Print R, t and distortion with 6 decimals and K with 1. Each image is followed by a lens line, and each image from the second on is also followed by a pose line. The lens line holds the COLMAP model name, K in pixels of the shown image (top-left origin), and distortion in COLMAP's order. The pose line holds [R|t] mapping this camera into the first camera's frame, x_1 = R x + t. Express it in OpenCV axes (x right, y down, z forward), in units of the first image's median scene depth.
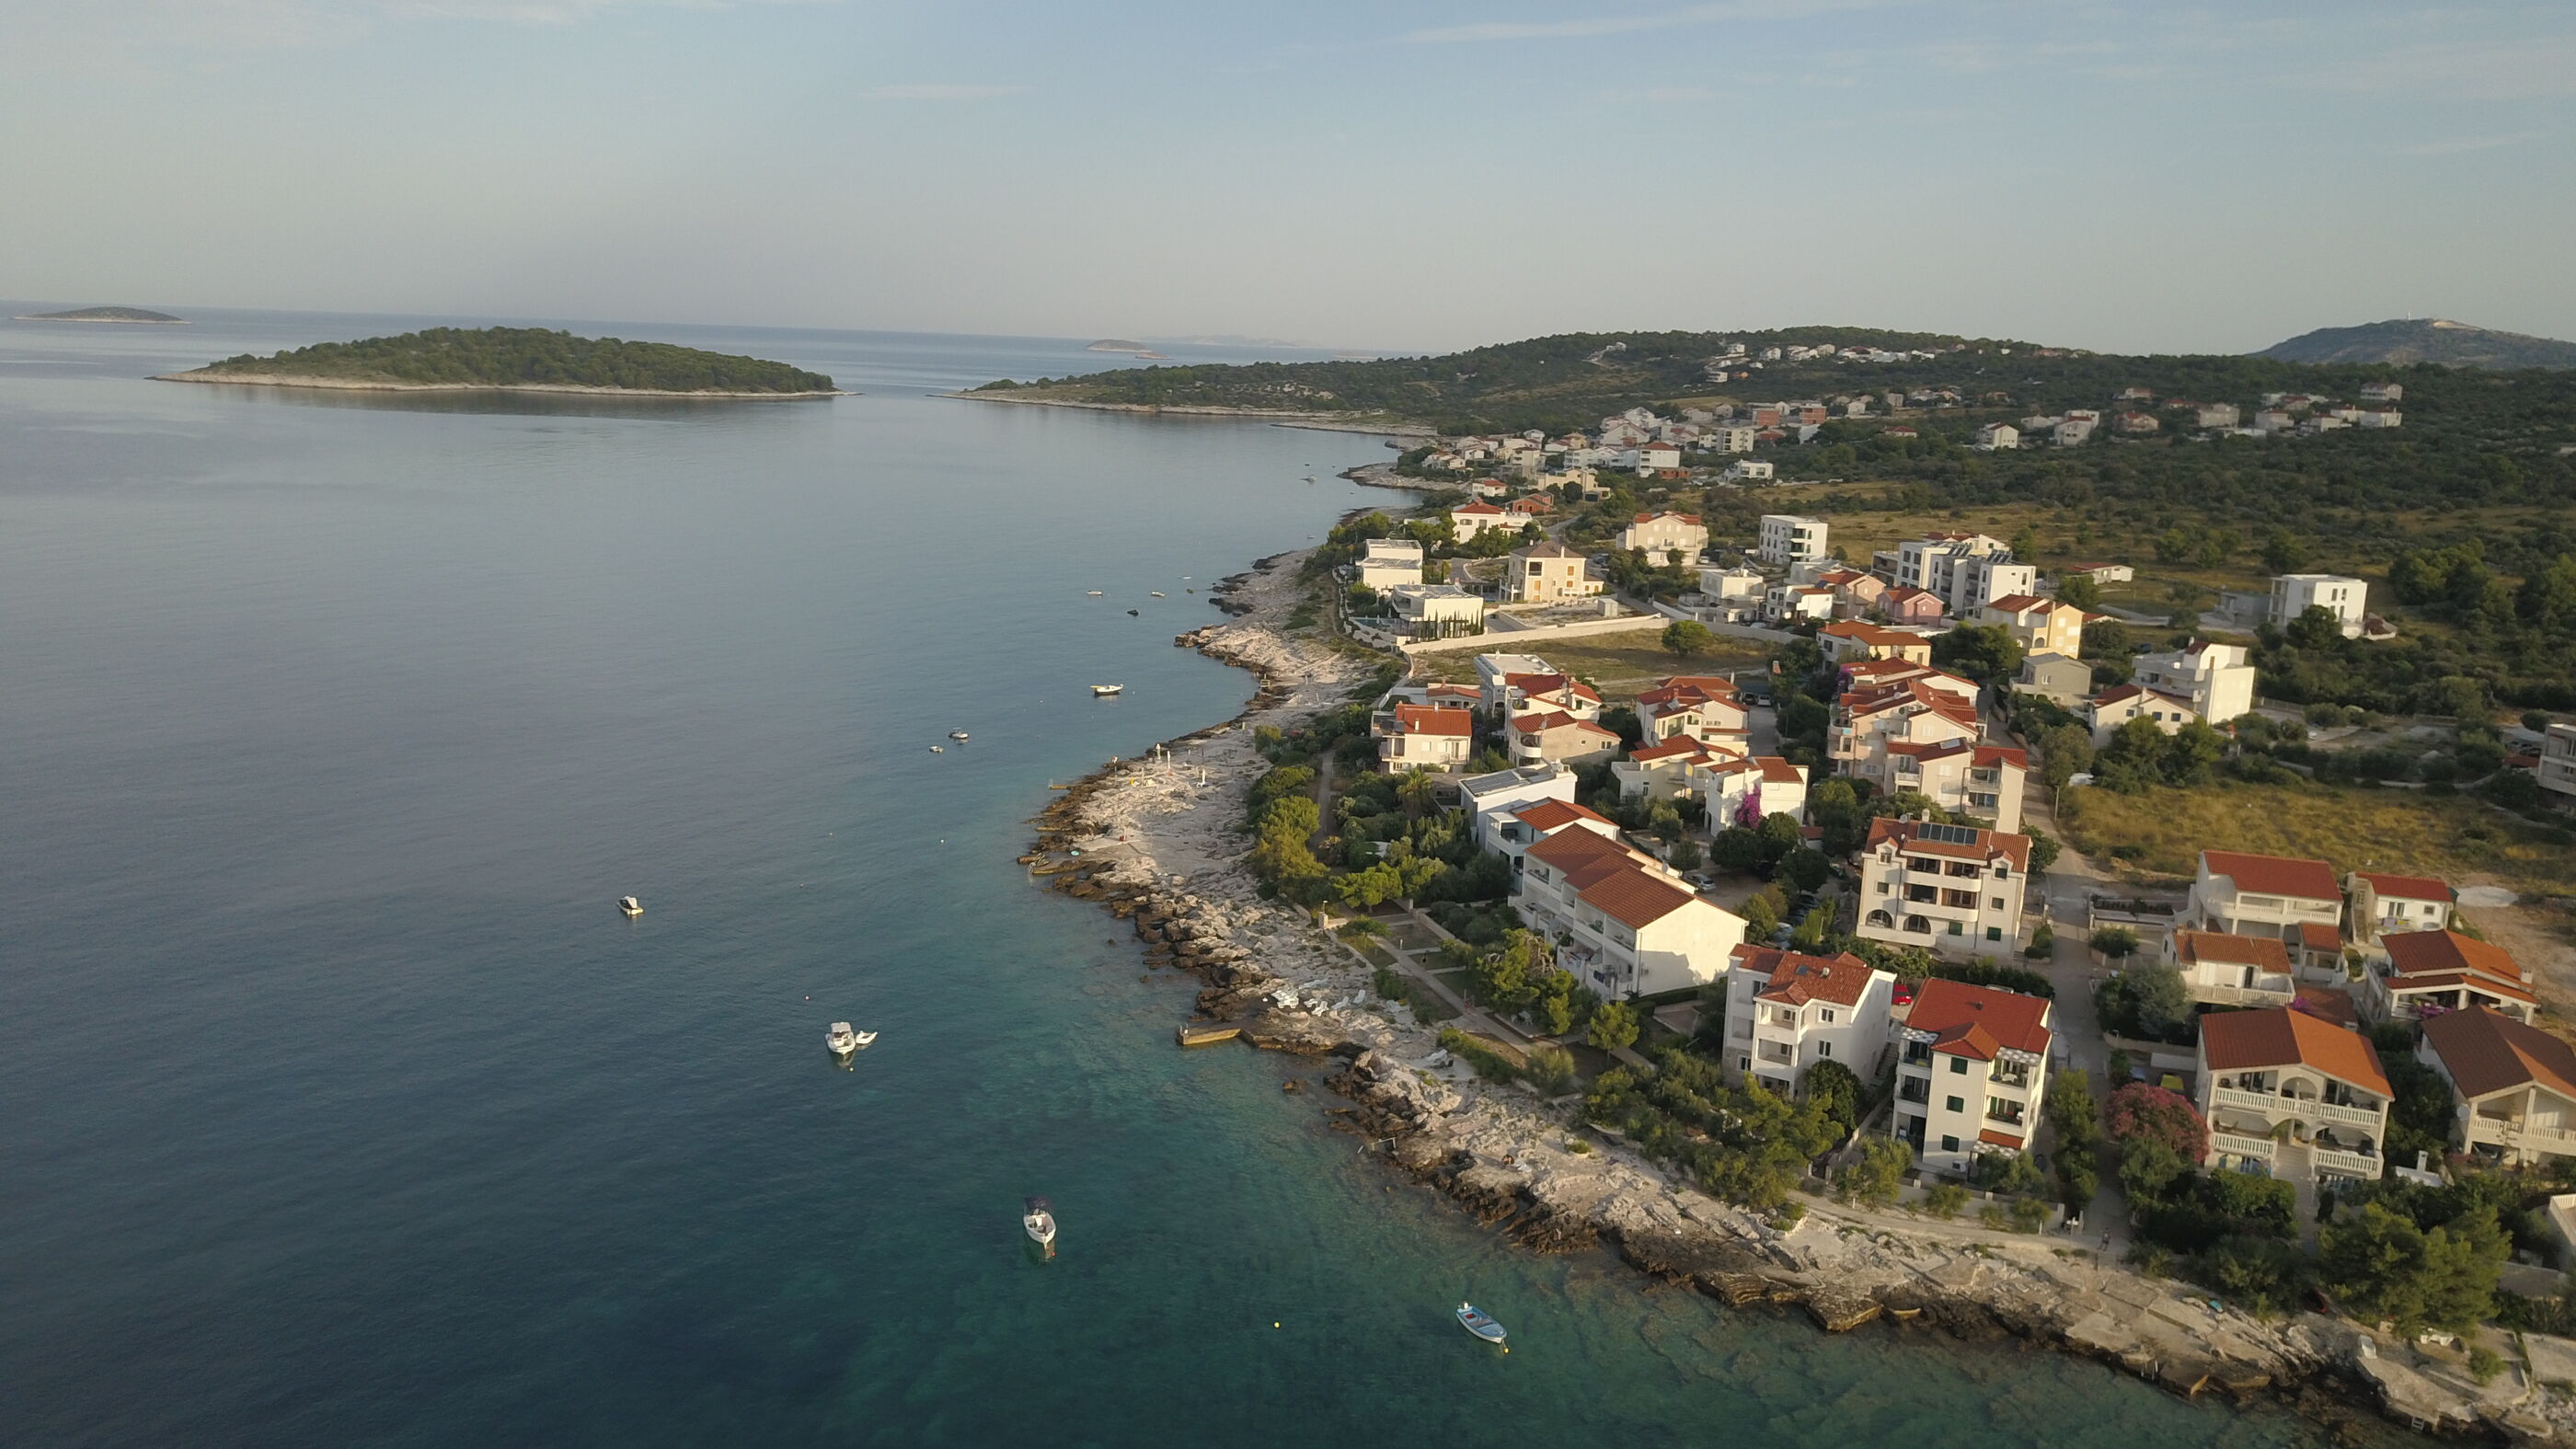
lens RADIAL K [[1941.6, 0, 1288.0], [0, 1941.6, 724.5], [0, 0, 1]] dist [-0.006551, 0.005242]
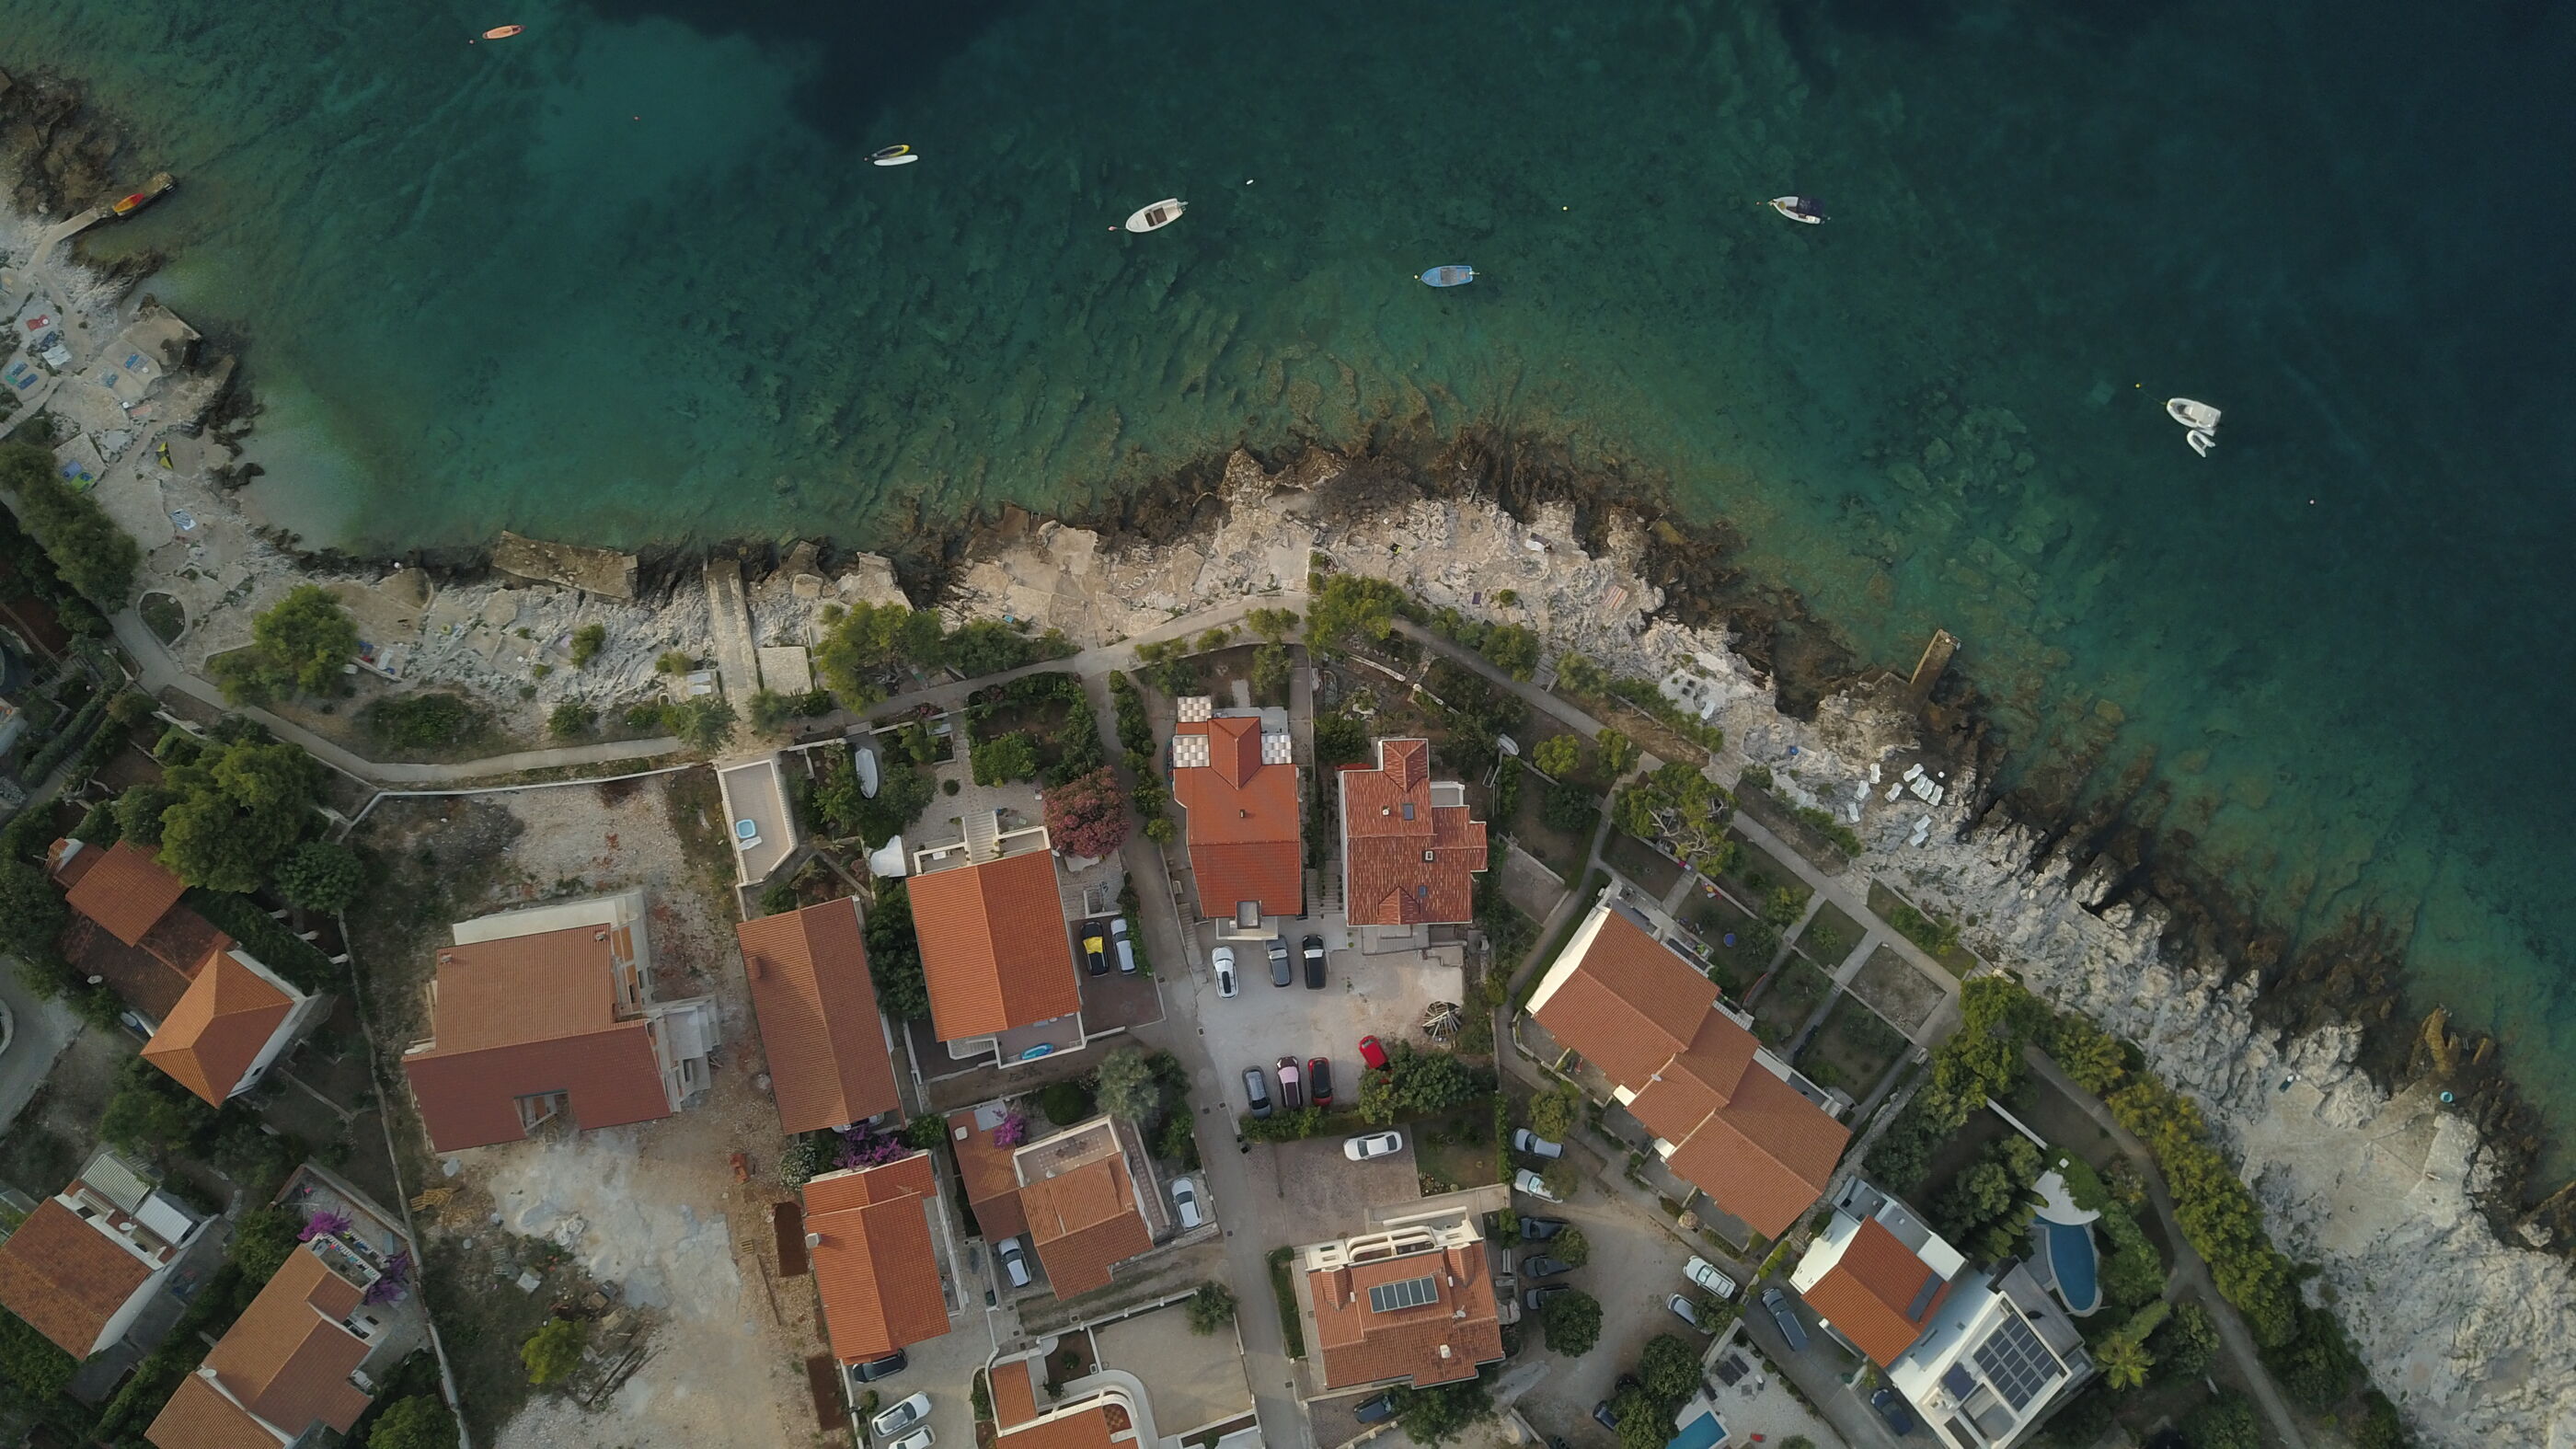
lens RADIAL K [[1969.5, 0, 1282.2], [0, 1969.5, 743.2], [0, 0, 1]] dist [0.022608, -0.068367]
pose [[-0.835043, 0.545184, -0.074006, 0.414738], [-0.172213, -0.131249, 0.976277, -0.959539], [0.522537, 0.827978, 0.203487, 0.790115]]
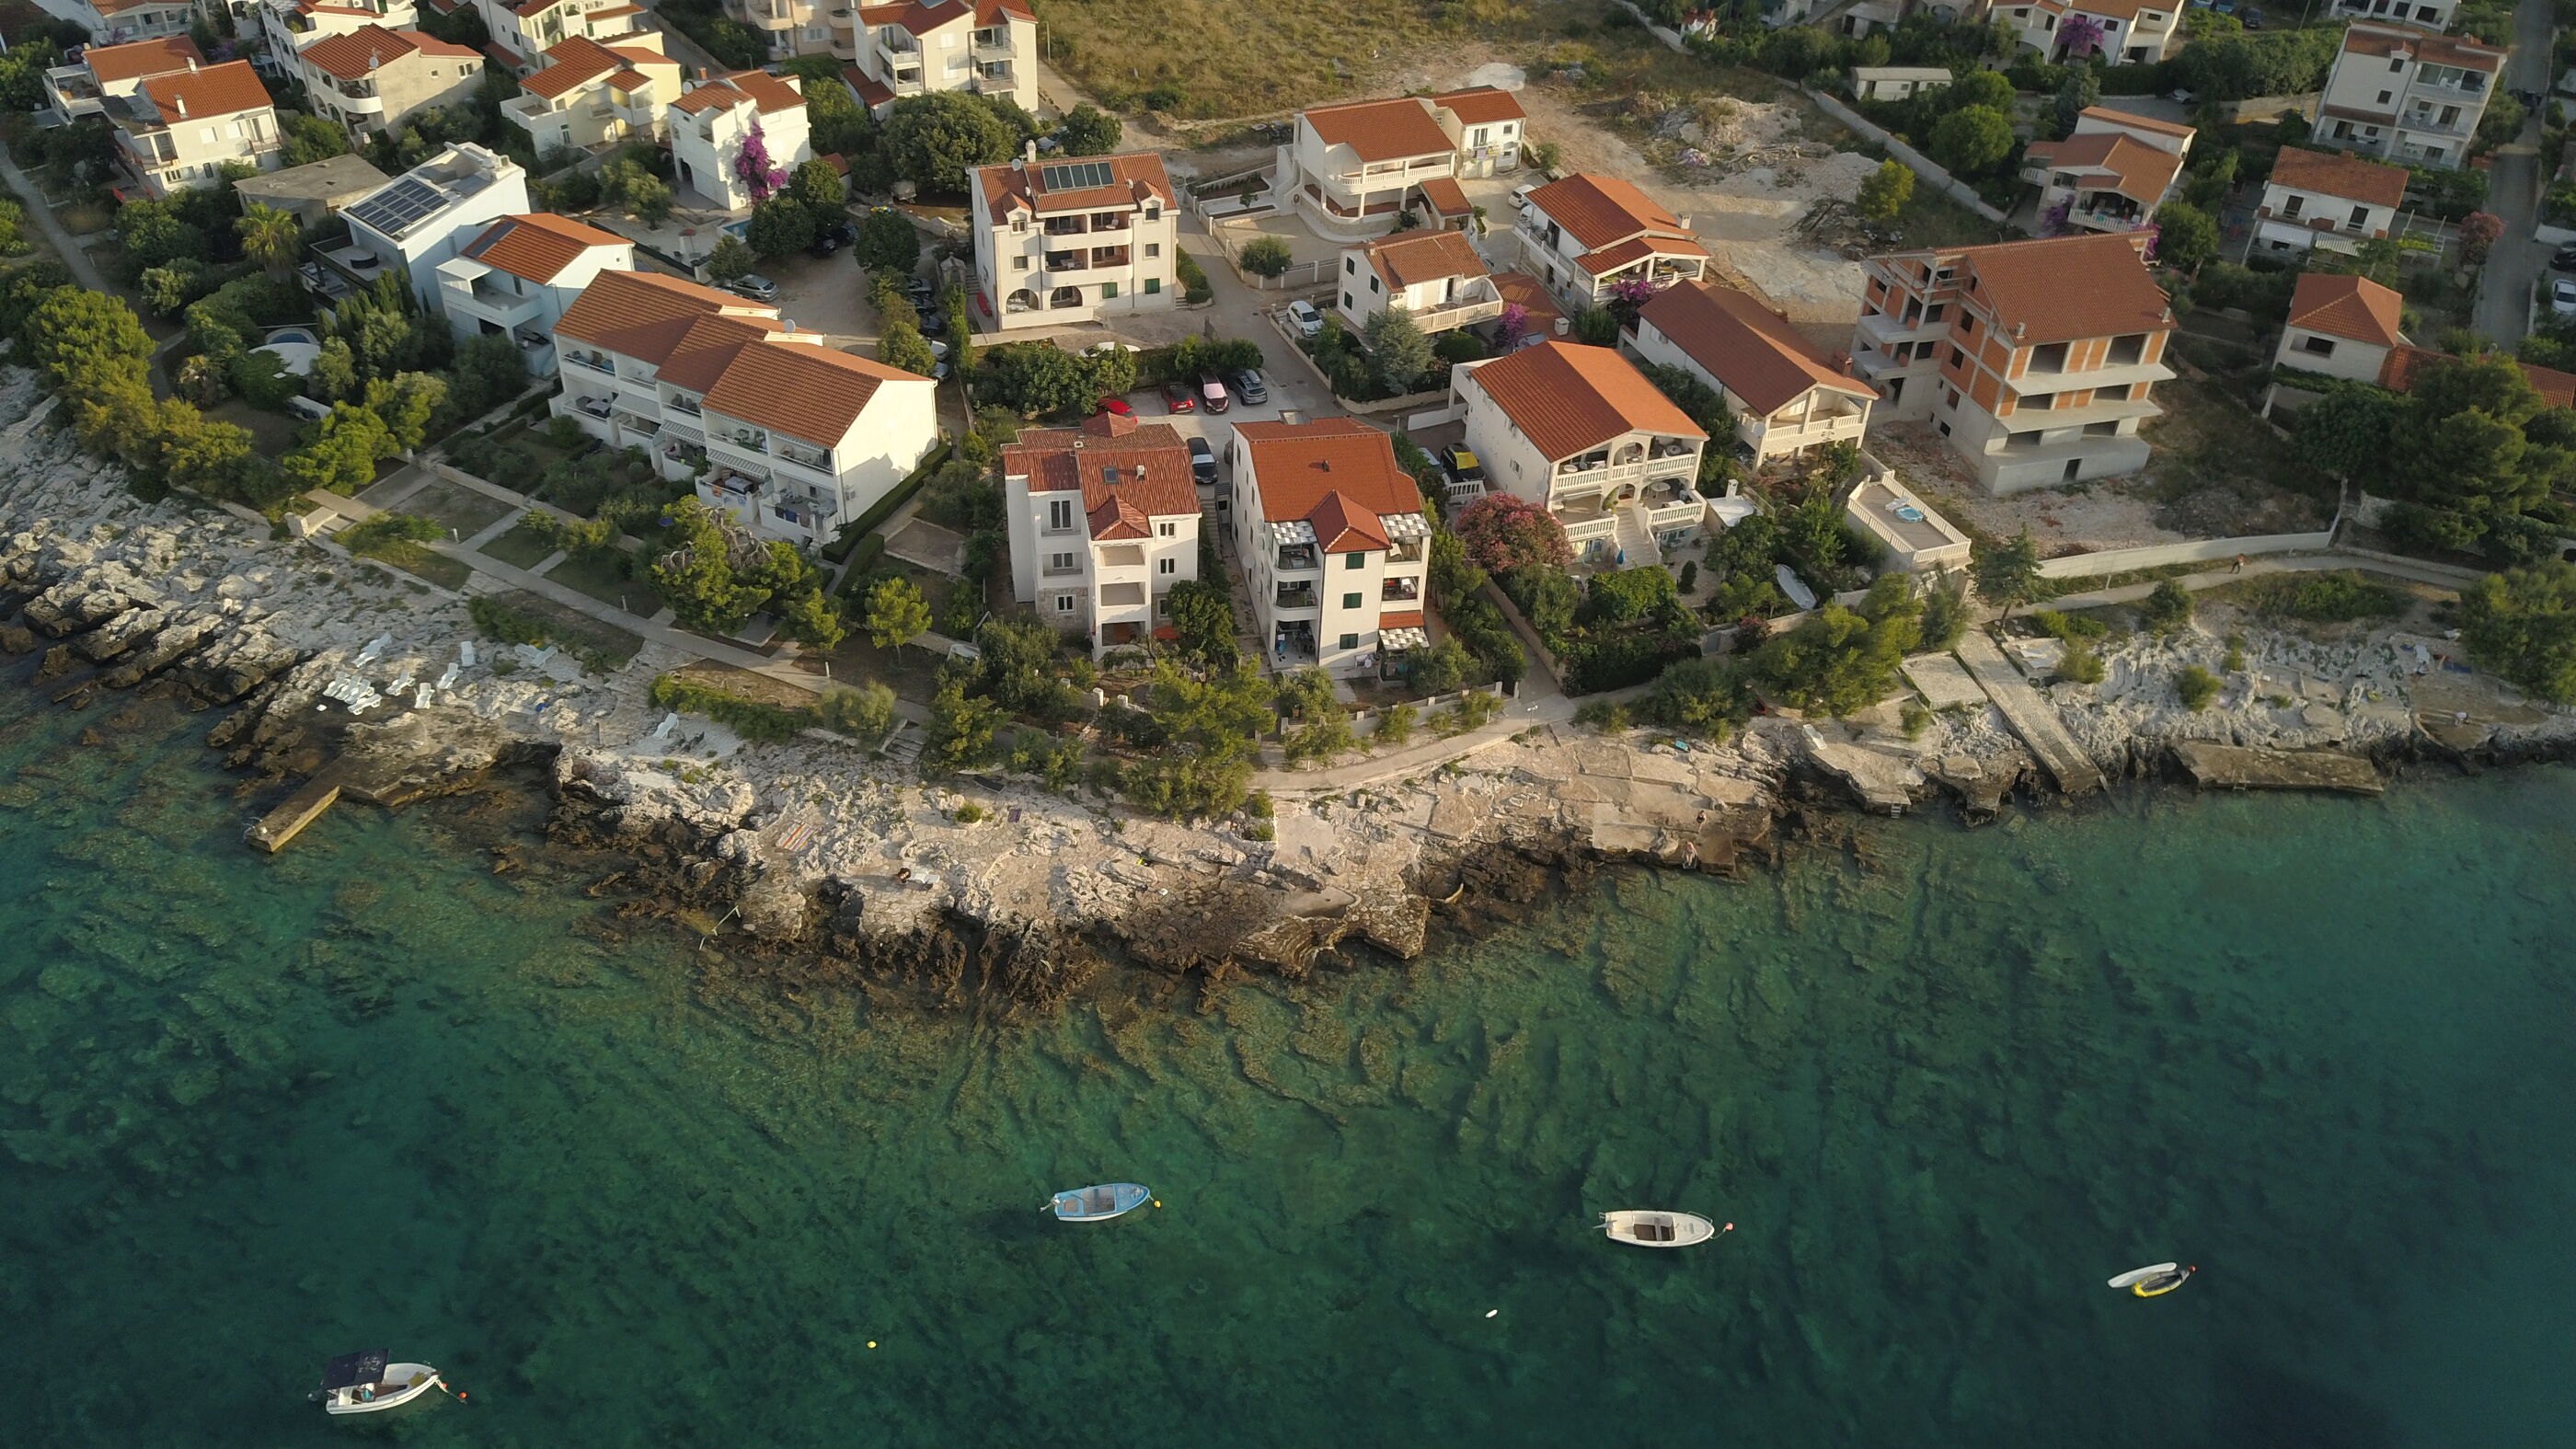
lens RADIAL K [[1987.0, 0, 1281.8], [0, 1987.0, 723.8], [0, 0, 1]] dist [-0.003369, 0.013615]
pose [[0.744450, -0.405960, 0.530085, -0.164416], [0.112295, 0.858742, 0.499951, -0.197611], [-0.658167, -0.312663, 0.684878, 0.406701]]
